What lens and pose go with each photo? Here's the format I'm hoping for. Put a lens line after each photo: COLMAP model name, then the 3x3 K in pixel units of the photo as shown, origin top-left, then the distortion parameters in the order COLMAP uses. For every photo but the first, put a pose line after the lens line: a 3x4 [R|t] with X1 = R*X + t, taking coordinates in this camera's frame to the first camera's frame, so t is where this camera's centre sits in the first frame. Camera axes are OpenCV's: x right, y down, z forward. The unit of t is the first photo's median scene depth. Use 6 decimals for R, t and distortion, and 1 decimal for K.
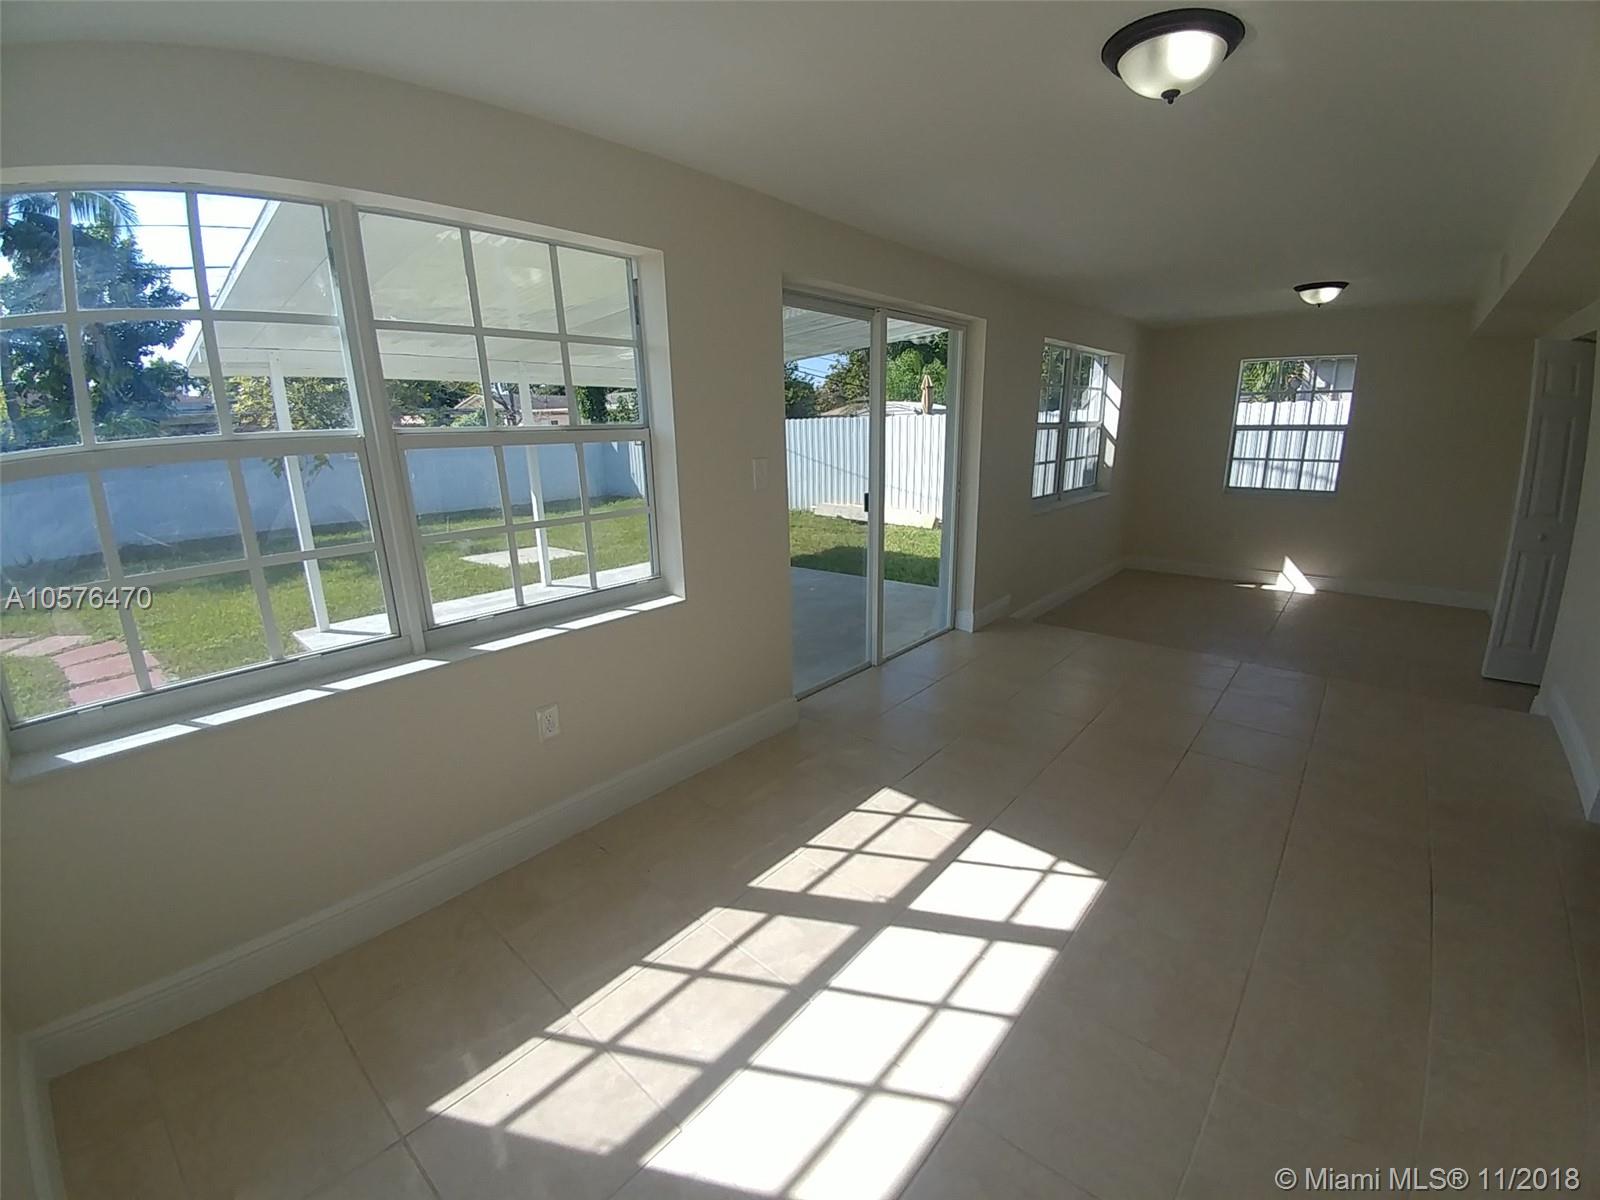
lens RADIAL K [[651.3, 0, 803.8], [0, 651.3, 599.9], [0, 0, 1]] dist [0.029541, -0.039897]
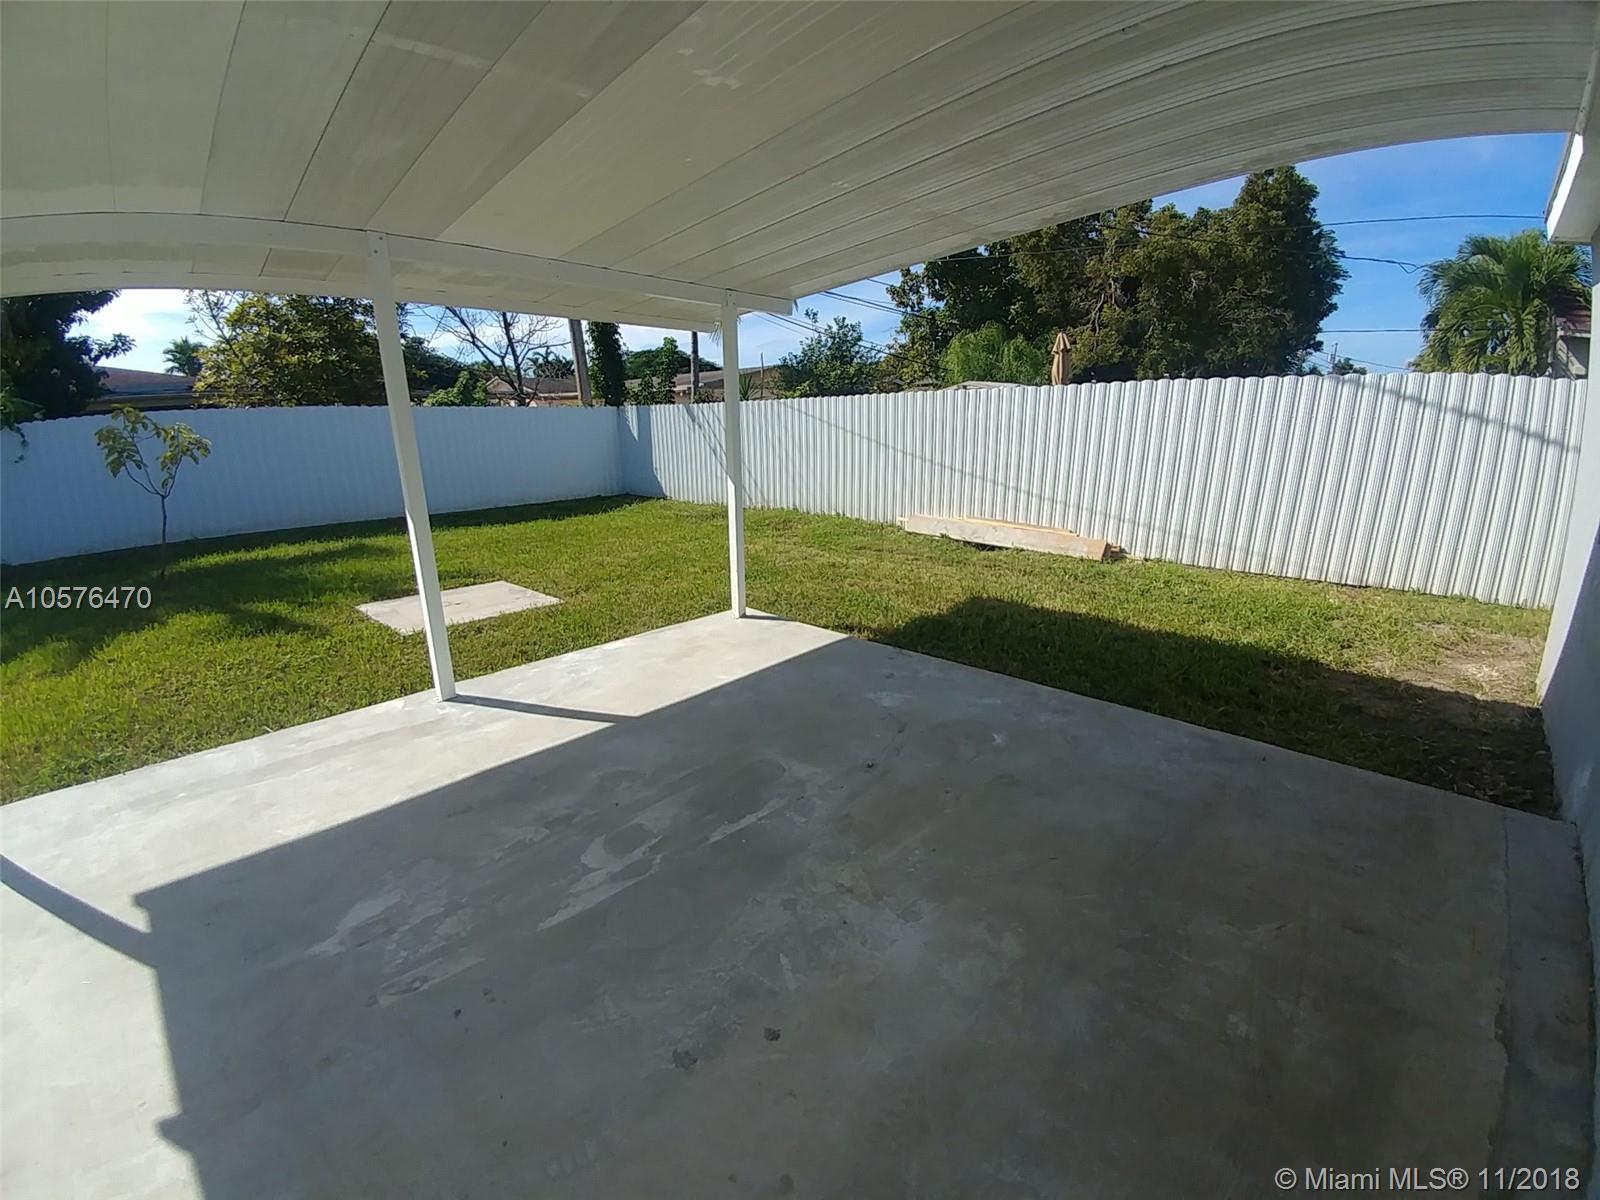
lens RADIAL K [[664.0, 0, 792.3], [0, 664.0, 628.2], [0, 0, 1]] dist [-0.000758, -0.031401]
pose [[0.997250, 0.026490, -0.069219, -0.266278], [-0.023193, 0.998578, 0.048005, -0.303292], [0.070392, -0.046267, 0.996446, 1.461143]]
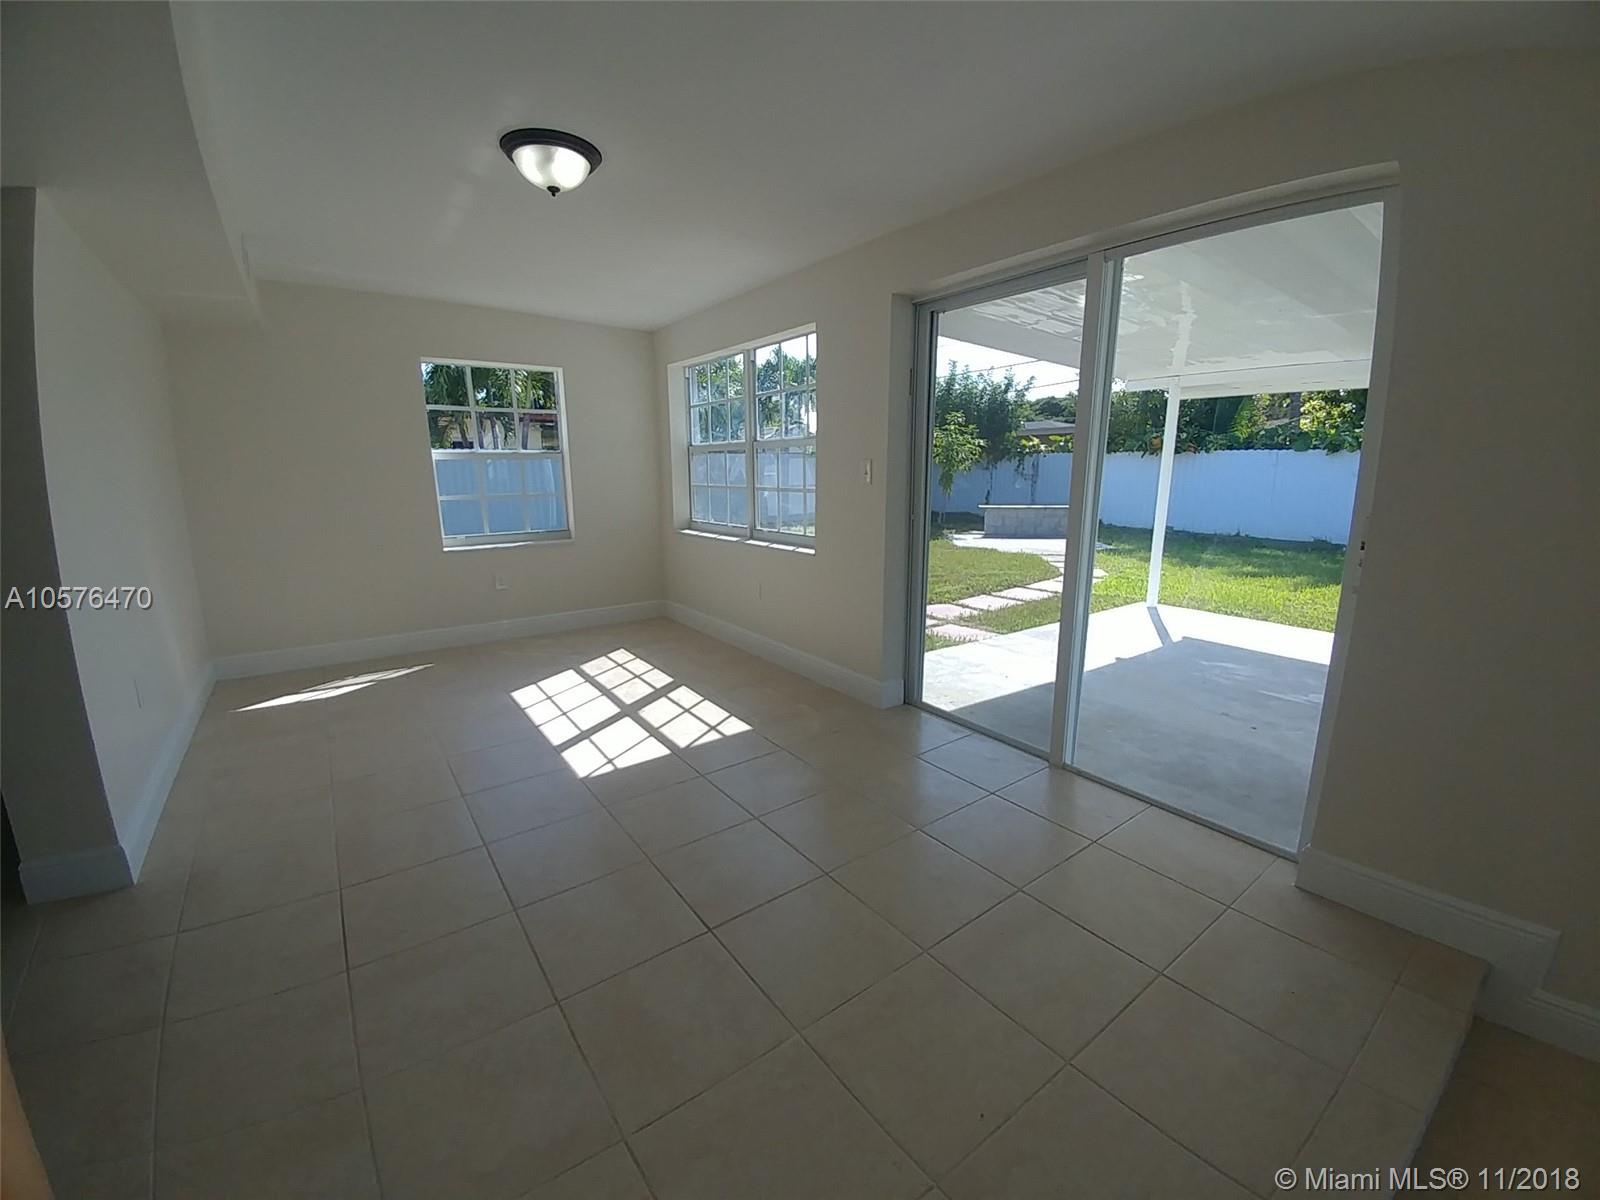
lens RADIAL K [[650.5, 0, 800.0], [0, 650.5, 600.0], [0, 0, 1]] dist [0.010383, 0.000131]
pose [[-0.217799, 0.213724, -0.952306, 1.254944], [-0.245714, 0.932294, 0.265429, -0.287698], [0.944557, 0.291804, -0.150537, 1.244725]]
